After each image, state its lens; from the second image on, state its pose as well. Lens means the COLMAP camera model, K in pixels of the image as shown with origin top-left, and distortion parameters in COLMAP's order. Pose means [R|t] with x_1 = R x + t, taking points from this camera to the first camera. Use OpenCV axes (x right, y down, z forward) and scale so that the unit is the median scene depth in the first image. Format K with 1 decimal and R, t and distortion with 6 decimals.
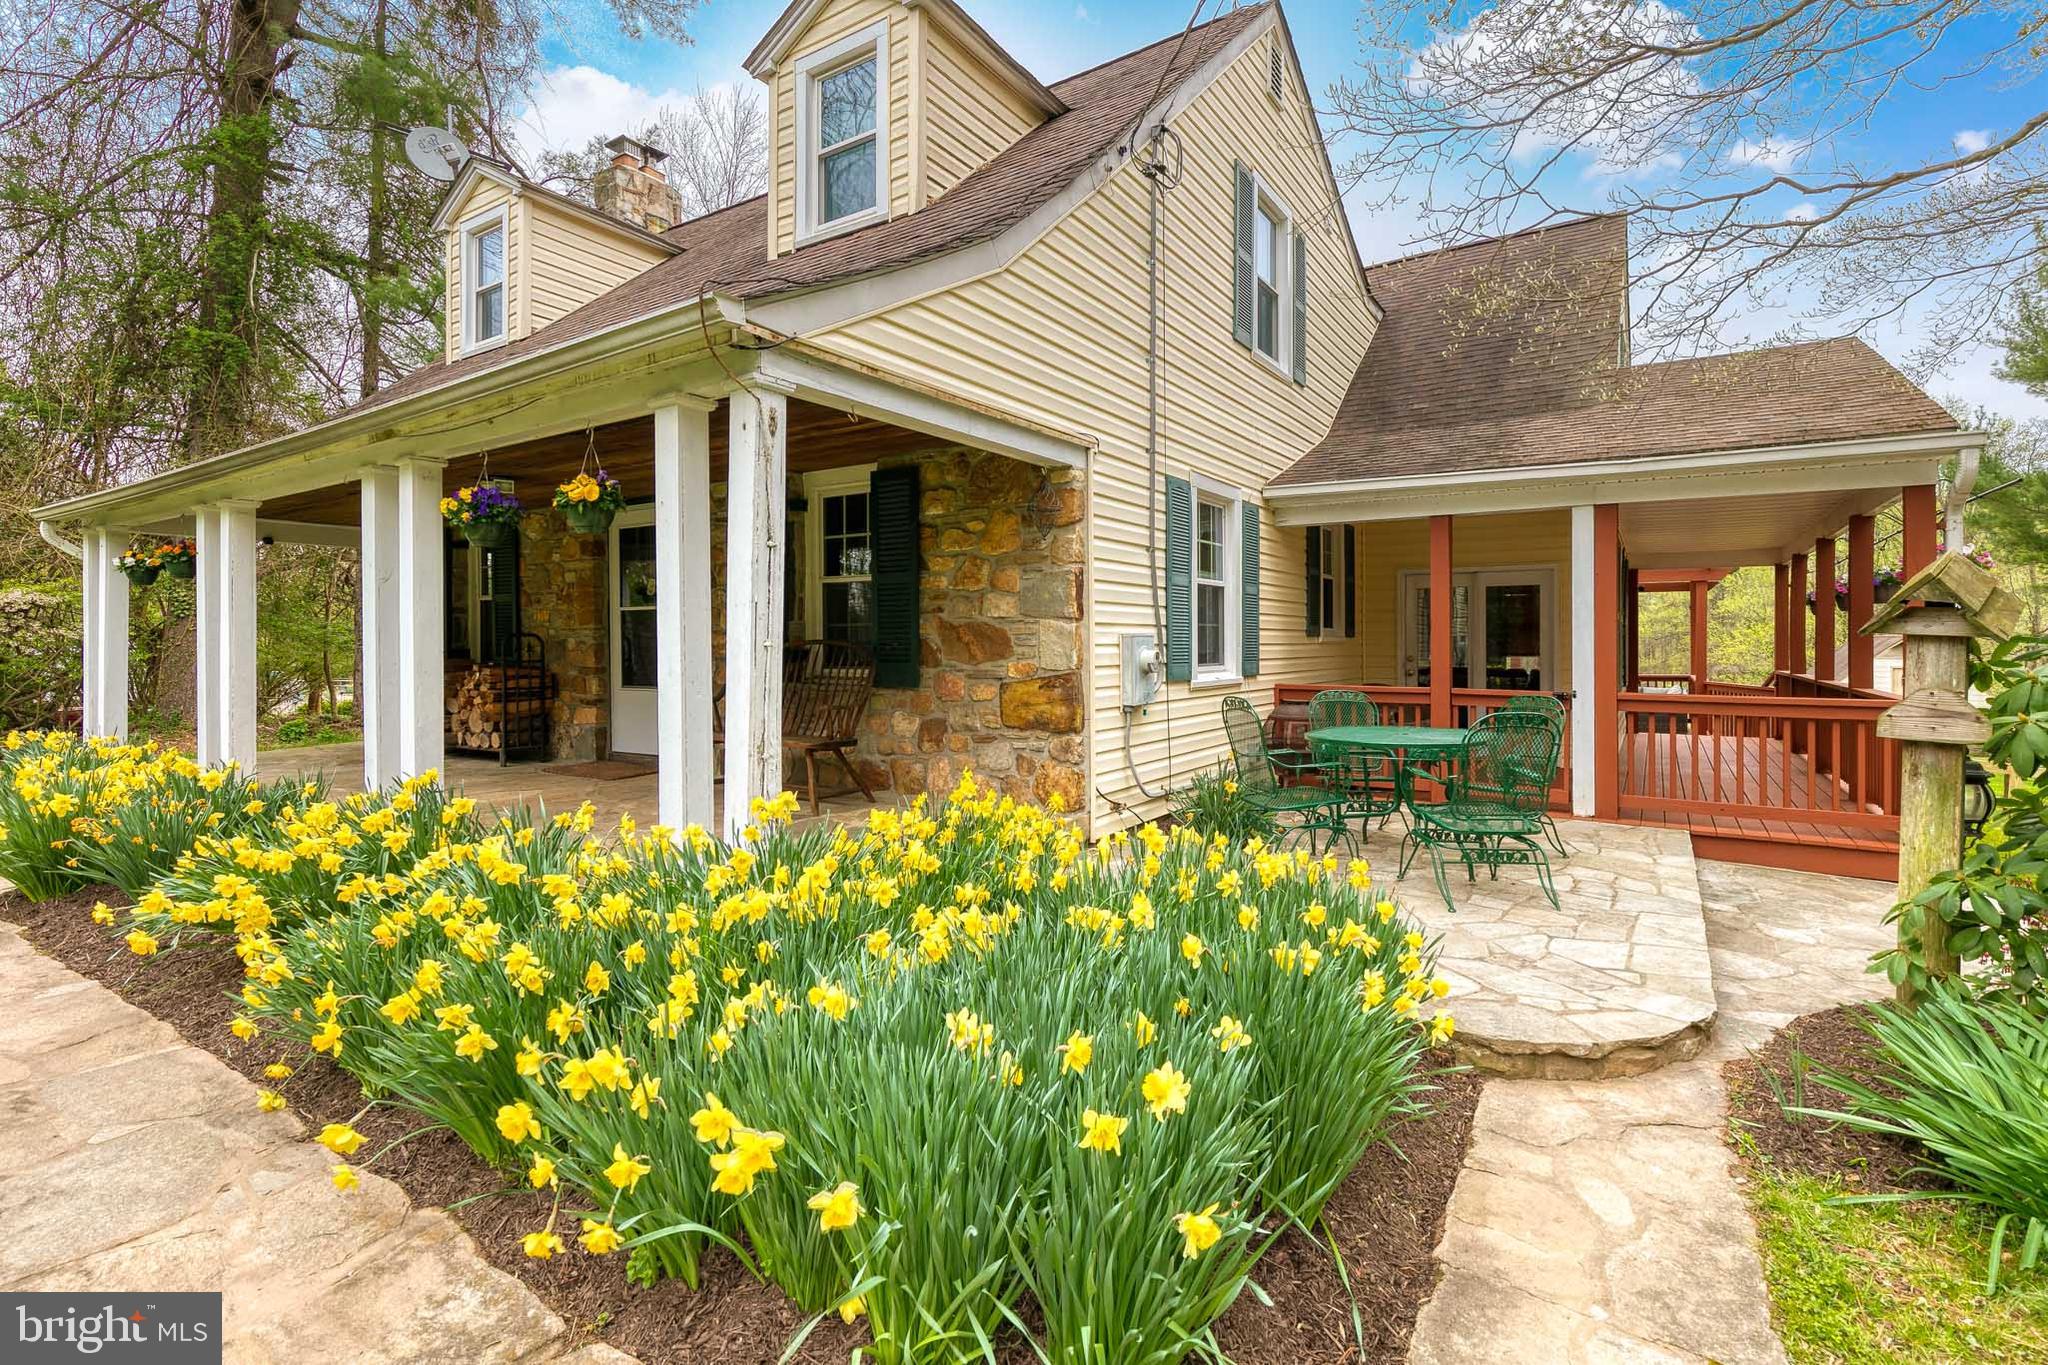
lens RADIAL K [[930.1, 0, 1050.6], [0, 930.1, 642.5], [0, 0, 1]] dist [0.002613, 0.000019]
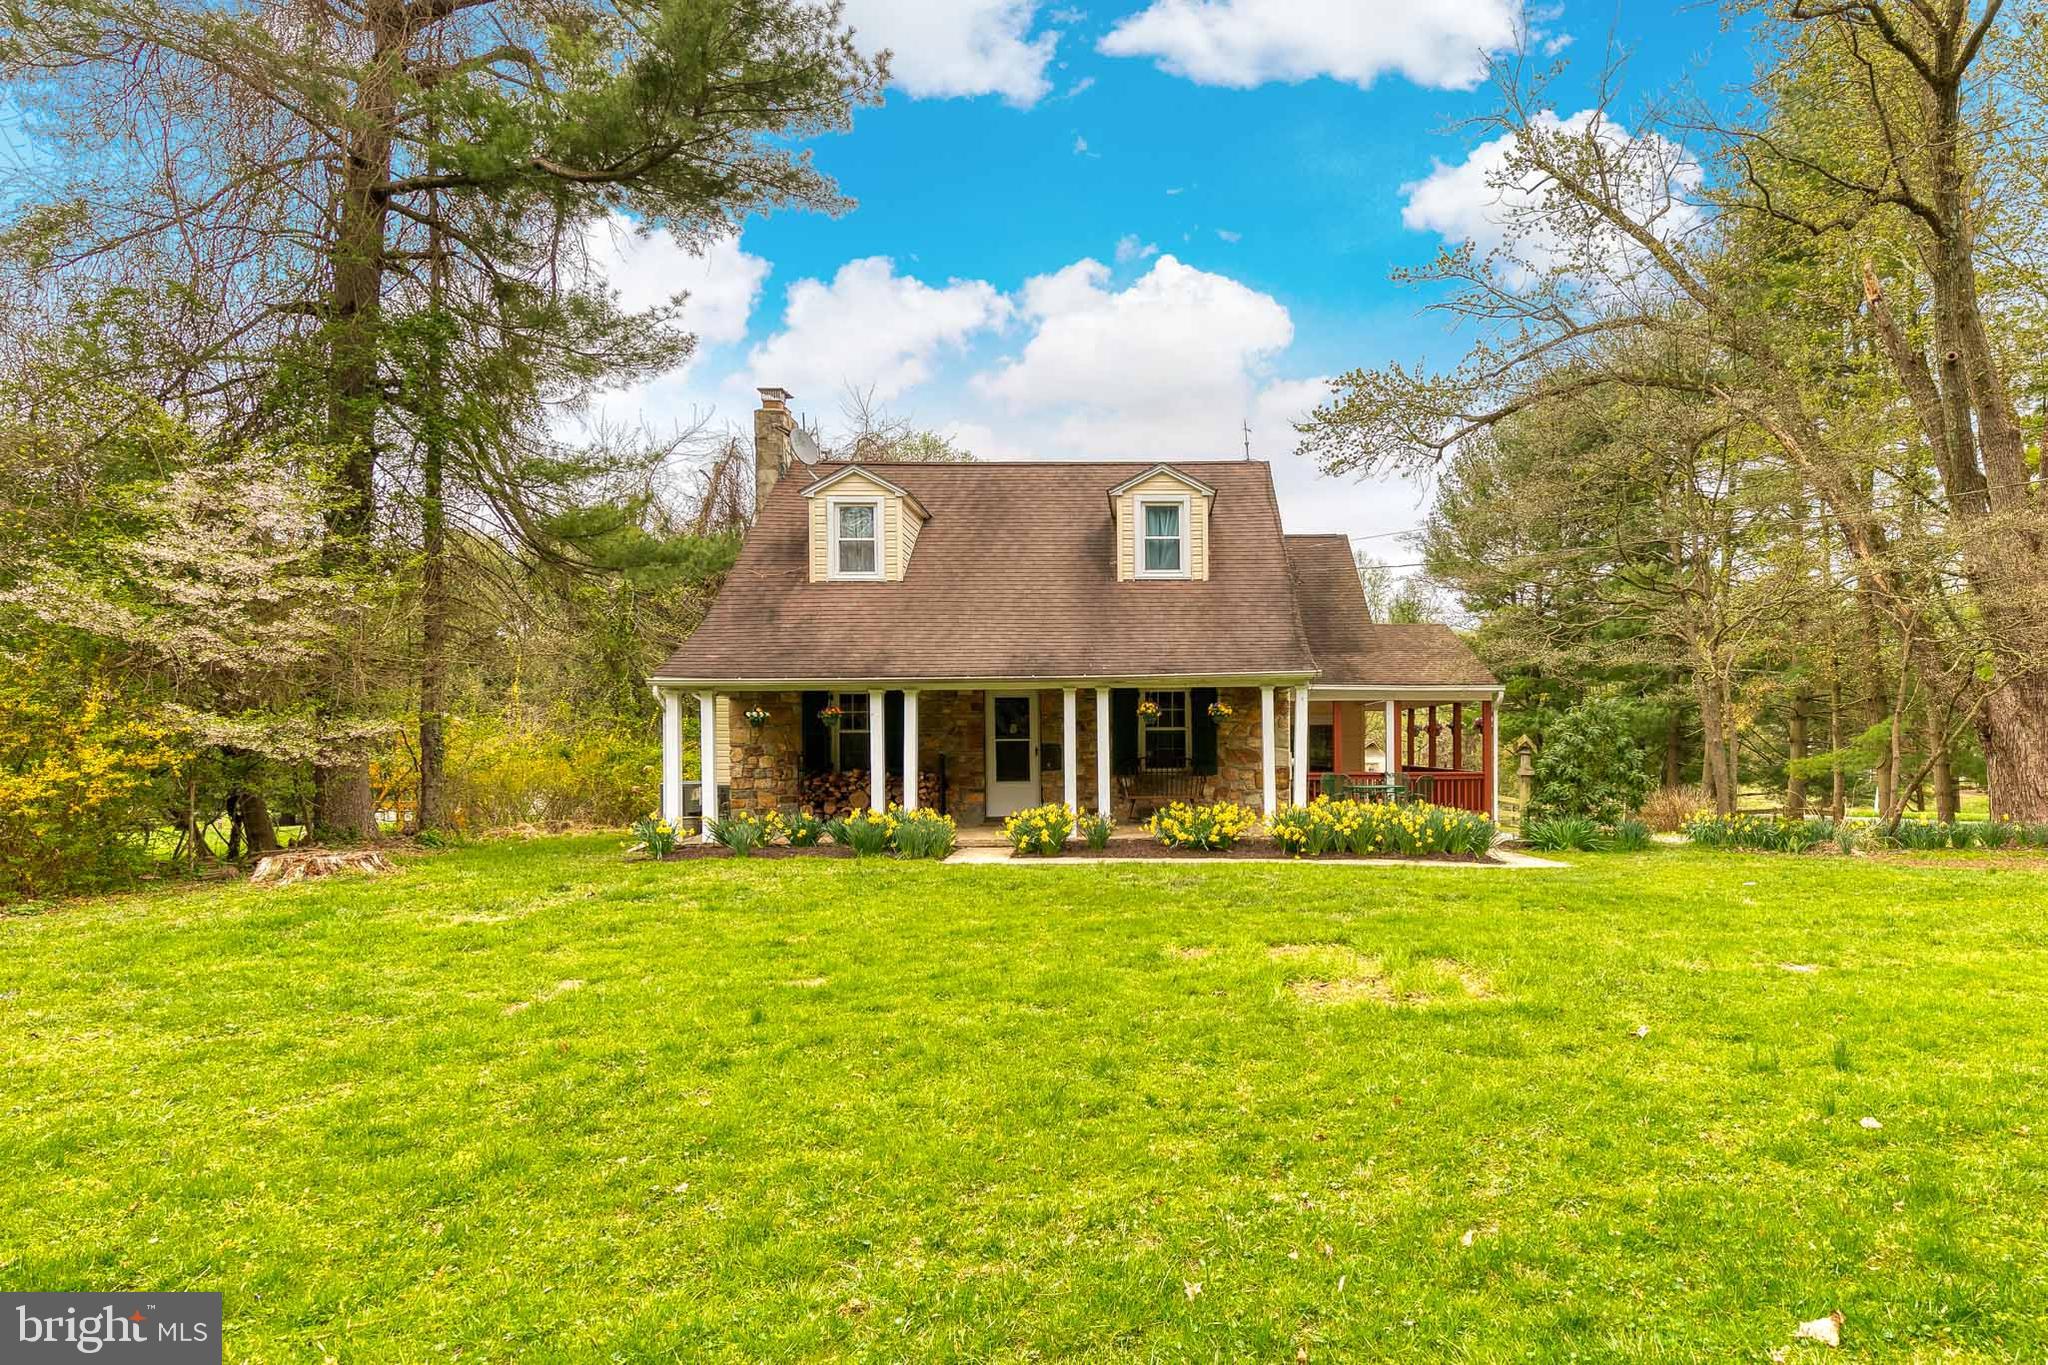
lens RADIAL K [[1122.6, 0, 1114.9], [0, 1122.6, 766.9], [0, 0, 1]] dist [0.001588, -0.000053]
pose [[0.835652, -0.013558, 0.549091, -1.769802], [0.005090, 0.999844, 0.016940, -0.023051], [-0.549235, -0.011361, 0.835591, -1.195050]]
